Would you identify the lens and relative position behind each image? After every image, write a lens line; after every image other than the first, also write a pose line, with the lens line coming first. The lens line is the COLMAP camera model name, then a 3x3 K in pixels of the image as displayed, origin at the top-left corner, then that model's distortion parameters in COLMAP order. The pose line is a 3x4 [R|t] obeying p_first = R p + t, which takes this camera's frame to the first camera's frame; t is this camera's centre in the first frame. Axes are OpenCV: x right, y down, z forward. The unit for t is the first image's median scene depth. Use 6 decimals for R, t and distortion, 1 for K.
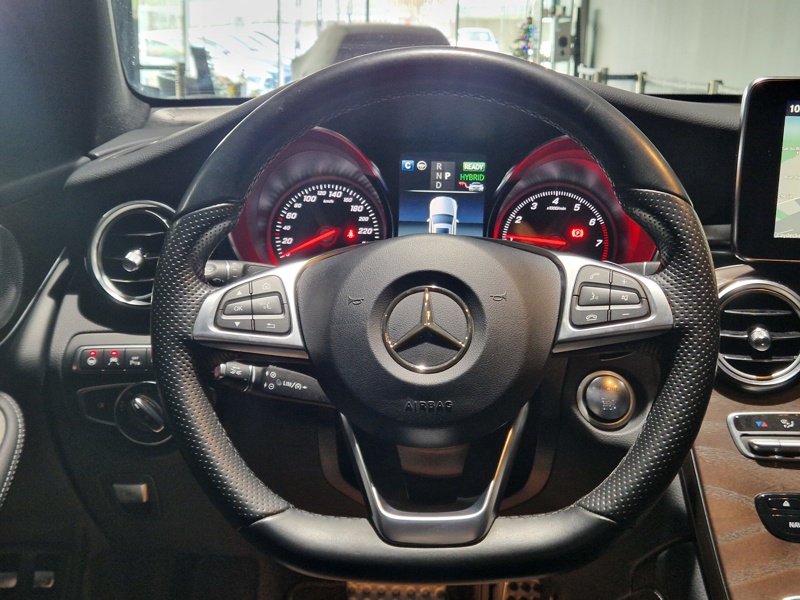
lens RADIAL K [[1092.2, 0, 397.6], [0, 1092.2, 301.1], [0, 0, 1]] dist [0.076176, 0.000000]
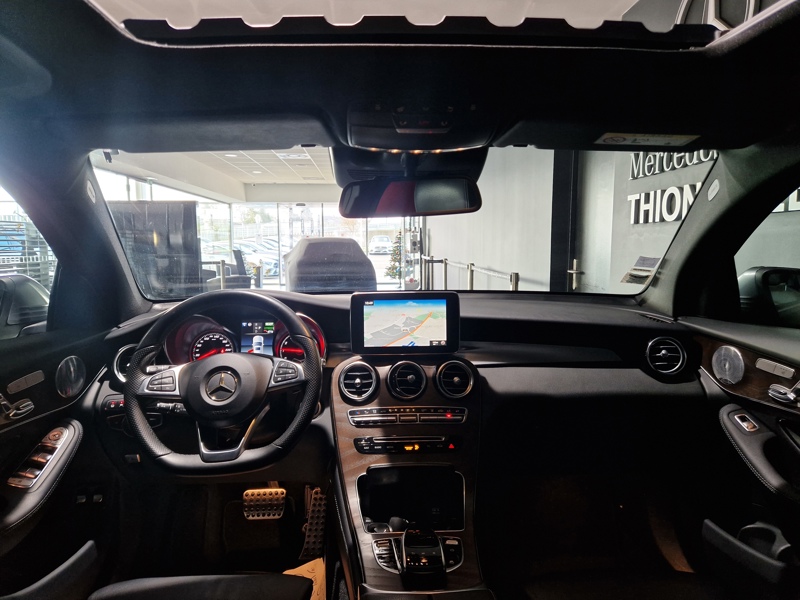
lens RADIAL K [[553.9, 0, 406.1], [0, 553.9, 295.4], [0, 0, 1]] dist [0.053108, -0.005926]
pose [[0.993666, -0.035798, 0.106515, 0.302169], [0.049784, 0.990040, -0.131690, 0.005345], [-0.100740, 0.136158, 0.985552, -0.459302]]
